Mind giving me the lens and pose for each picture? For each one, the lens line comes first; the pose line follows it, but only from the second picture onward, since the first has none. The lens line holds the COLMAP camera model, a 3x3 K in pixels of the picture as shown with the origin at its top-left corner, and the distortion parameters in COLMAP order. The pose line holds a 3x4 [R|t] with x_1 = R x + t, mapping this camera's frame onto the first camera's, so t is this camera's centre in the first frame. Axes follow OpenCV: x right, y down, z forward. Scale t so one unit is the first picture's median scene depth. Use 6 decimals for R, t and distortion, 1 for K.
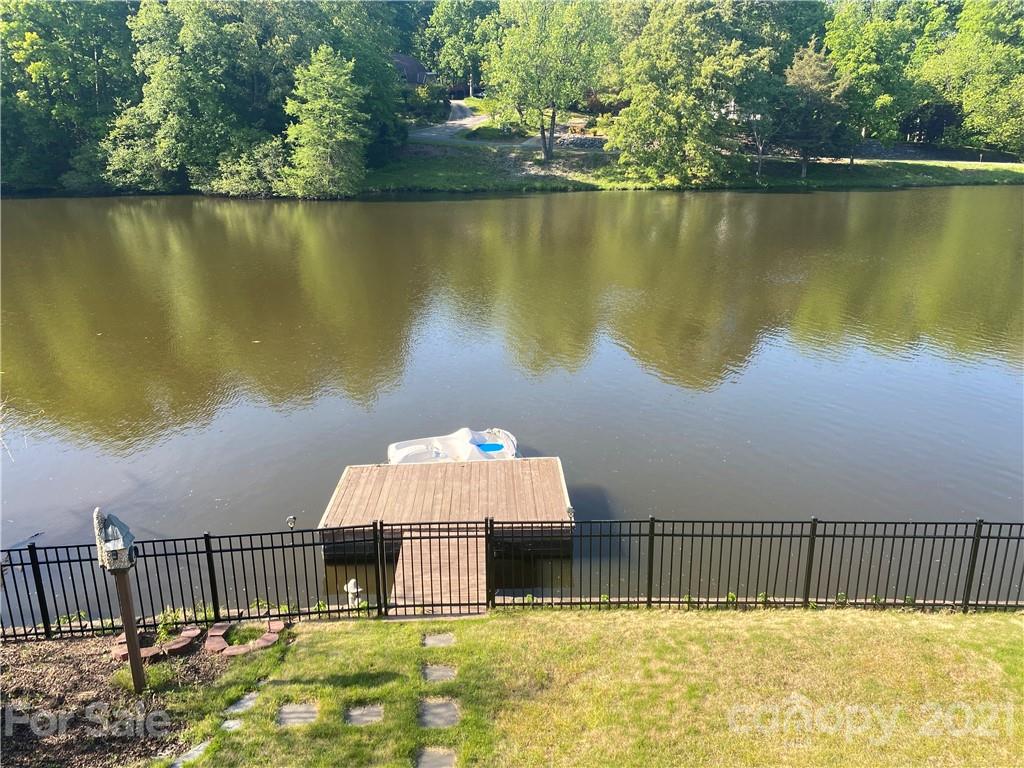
lens RADIAL K [[779.6, 0, 509.3], [0, 779.6, 382.6], [0, 0, 1]] dist [0.029329, -0.037522]
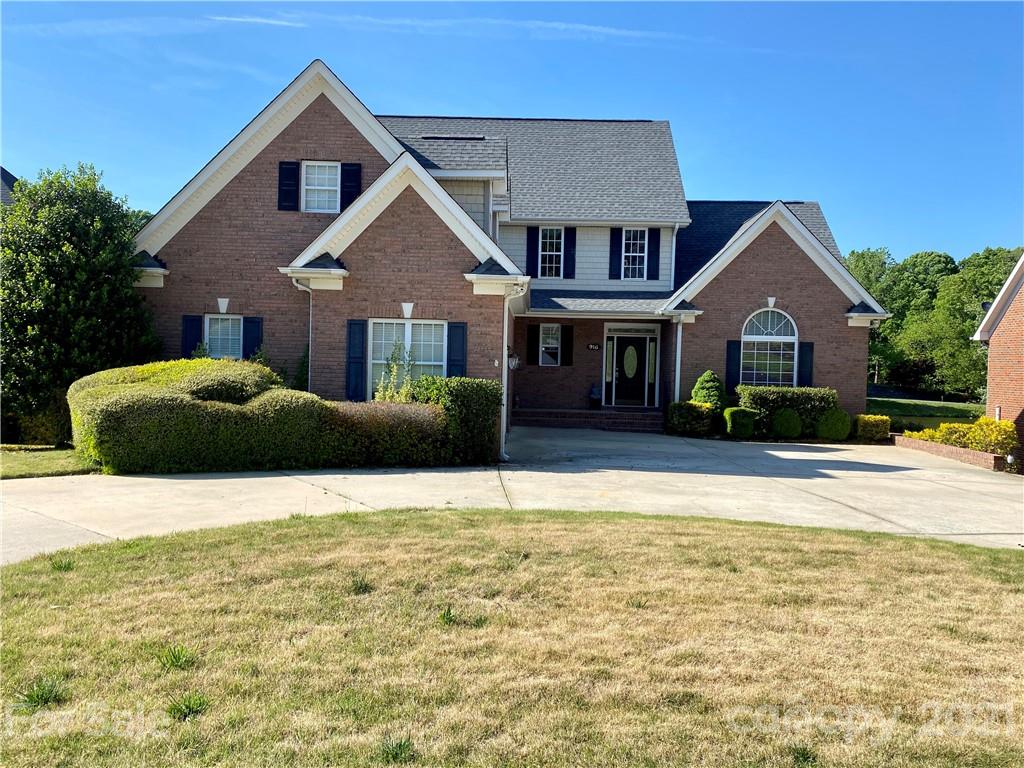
lens RADIAL K [[779.6, 0, 507.4], [0, 779.6, 384.0], [0, 0, 1]] dist [0.029329, -0.037522]
pose [[0.987280, 0.031830, -0.155774, 0.096203], [-0.076319, 0.954377, -0.288688, 0.148672], [0.139478, 0.296904, 0.944666, -0.417474]]
